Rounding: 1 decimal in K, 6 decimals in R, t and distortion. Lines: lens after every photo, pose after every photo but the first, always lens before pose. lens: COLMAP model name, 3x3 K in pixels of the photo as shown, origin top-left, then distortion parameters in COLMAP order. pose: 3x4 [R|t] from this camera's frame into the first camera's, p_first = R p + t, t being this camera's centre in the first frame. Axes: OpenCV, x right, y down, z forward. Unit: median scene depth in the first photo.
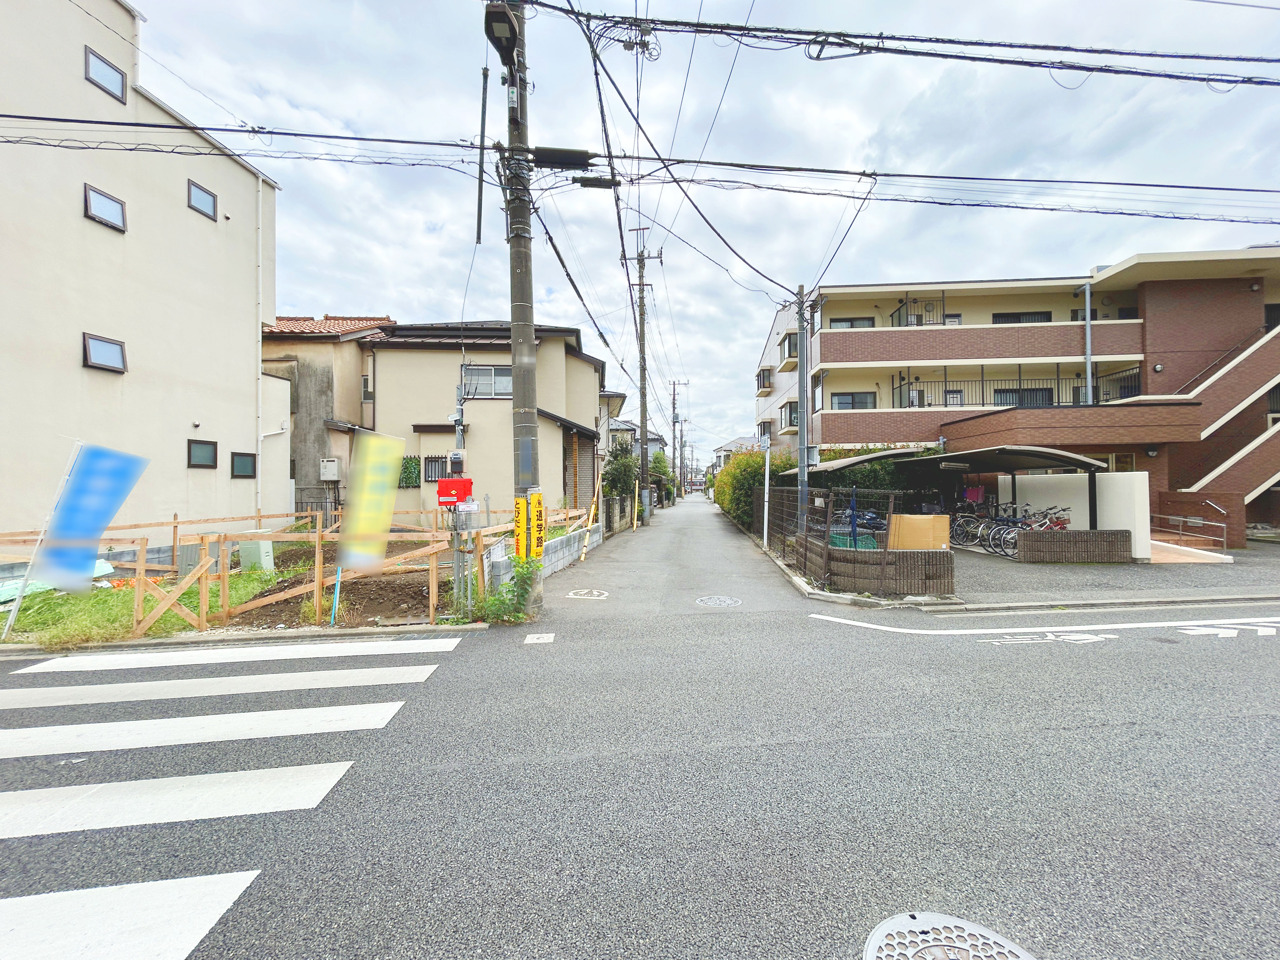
lens RADIAL K [[518.6, 0, 641.5], [0, 518.6, 478.5], [0, 0, 1]] dist [0.002065, 0.000090]
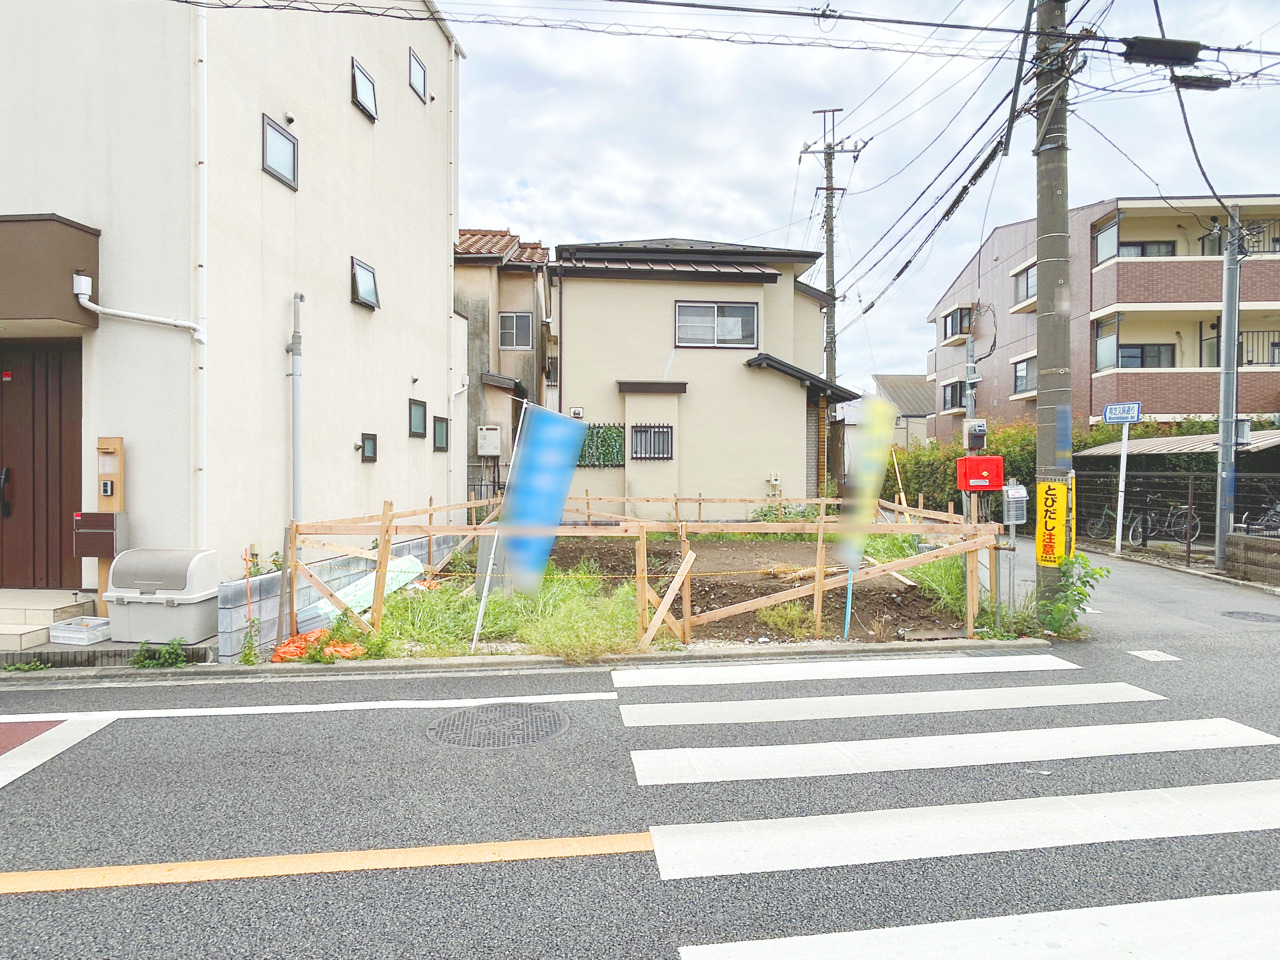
lens RADIAL K [[743.0, 0, 638.7], [0, 743.0, 476.6], [0, 0, 1]] dist [-0.003895, 0.005535]
pose [[0.999873, 0.012705, 0.009672, -0.415113], [-0.012952, 0.999580, 0.025923, 0.003558], [-0.009339, -0.026045, 0.999617, -0.058771]]
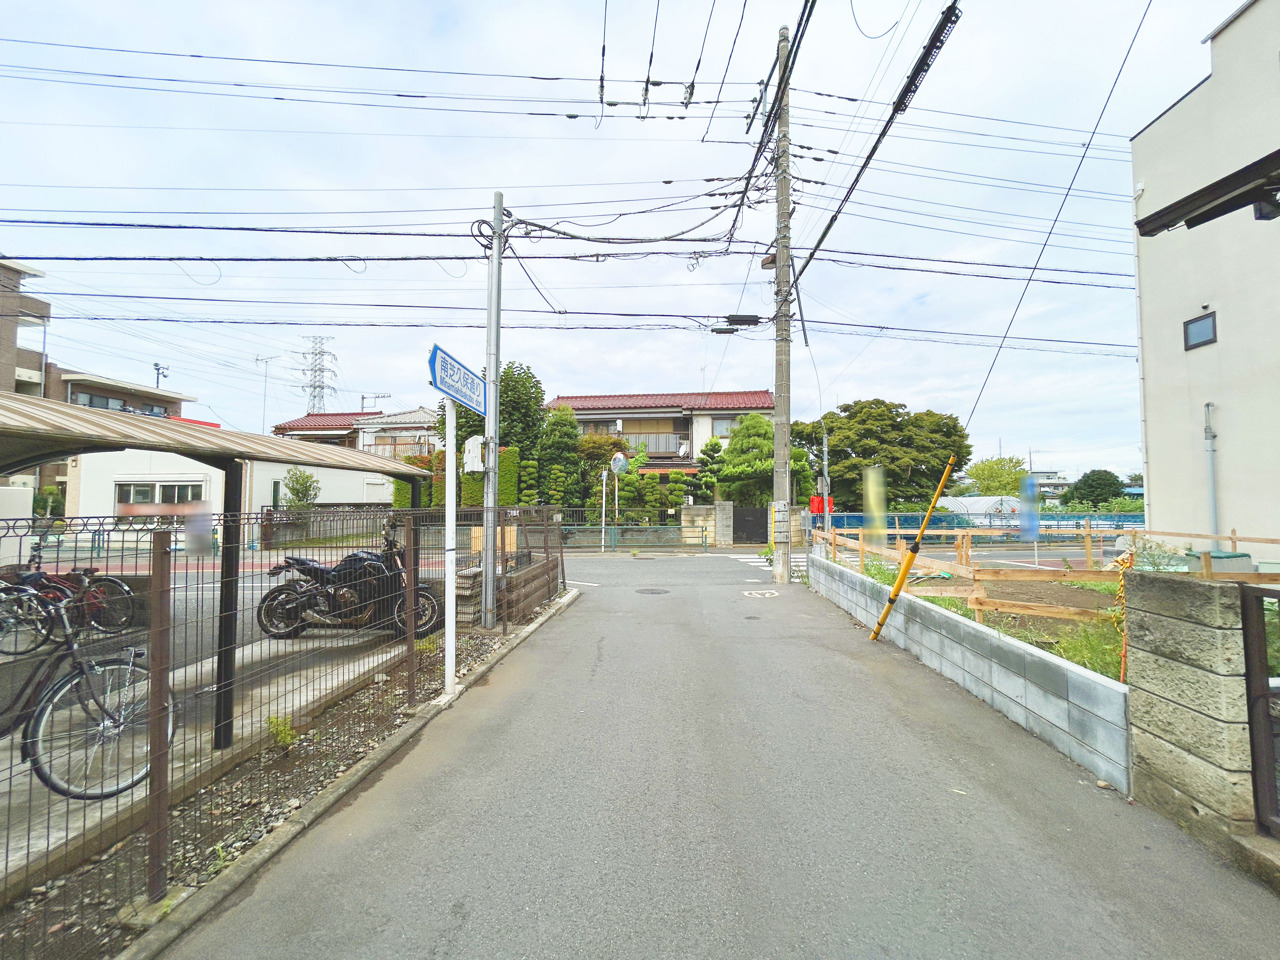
lens RADIAL K [[518.6, 0, 641.5], [0, 518.6, 478.5], [0, 0, 1]] dist [0.002065, 0.000090]
pose [[-0.999747, 0.008863, -0.020691, 0.108665], [0.010086, 0.998158, -0.059818, 0.015385], [0.020122, -0.060011, -0.997995, 1.212751]]
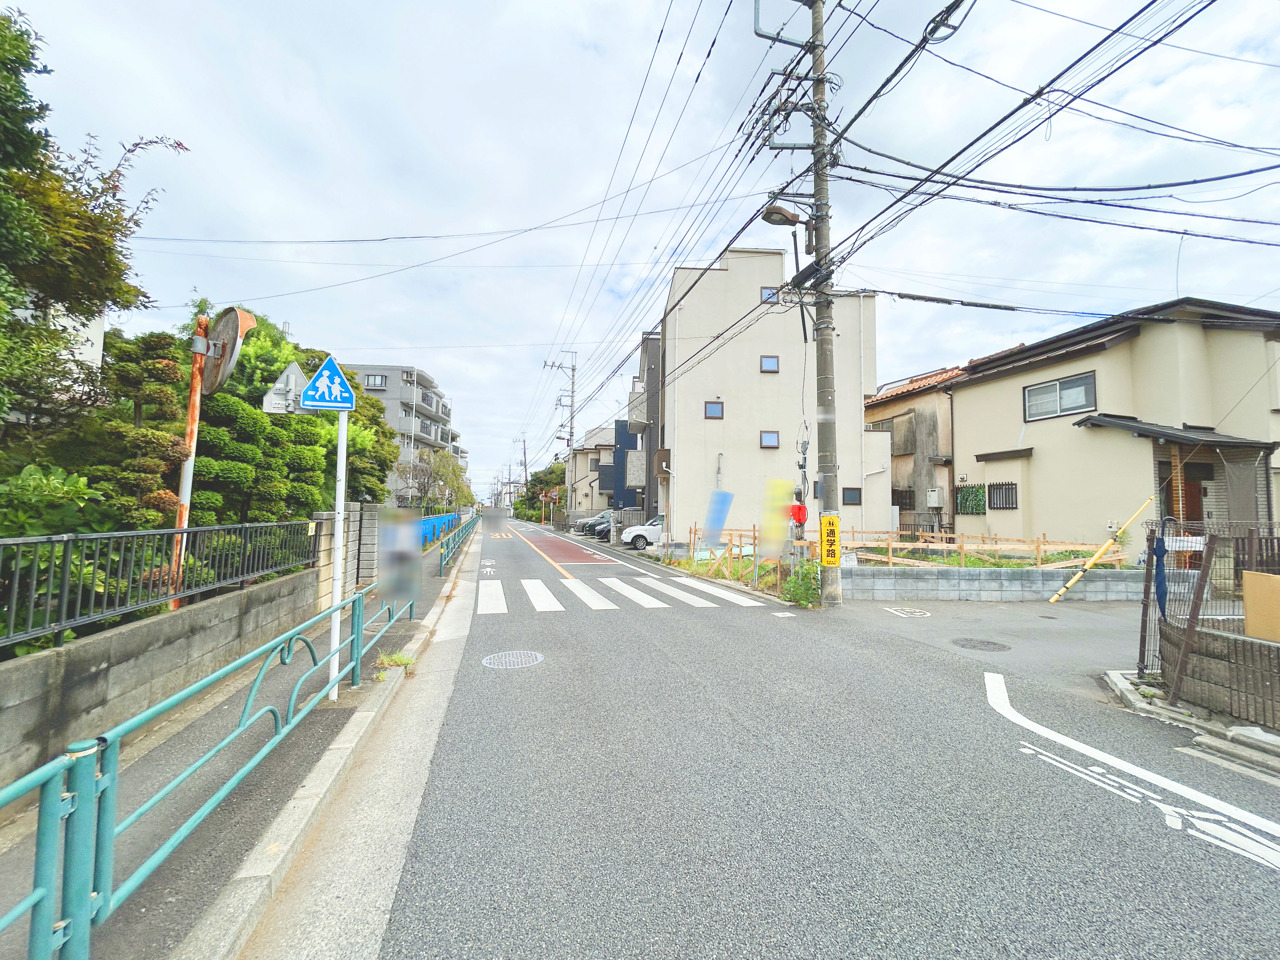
lens RADIAL K [[518.6, 0, 641.5], [0, 518.6, 478.5], [0, 0, 1]] dist [0.002065, 0.000090]
pose [[0.159654, -0.050353, -0.985888, 0.490861], [-0.002425, 0.998675, -0.051399, 0.001064], [0.987170, 0.010596, 0.159320, 0.152823]]
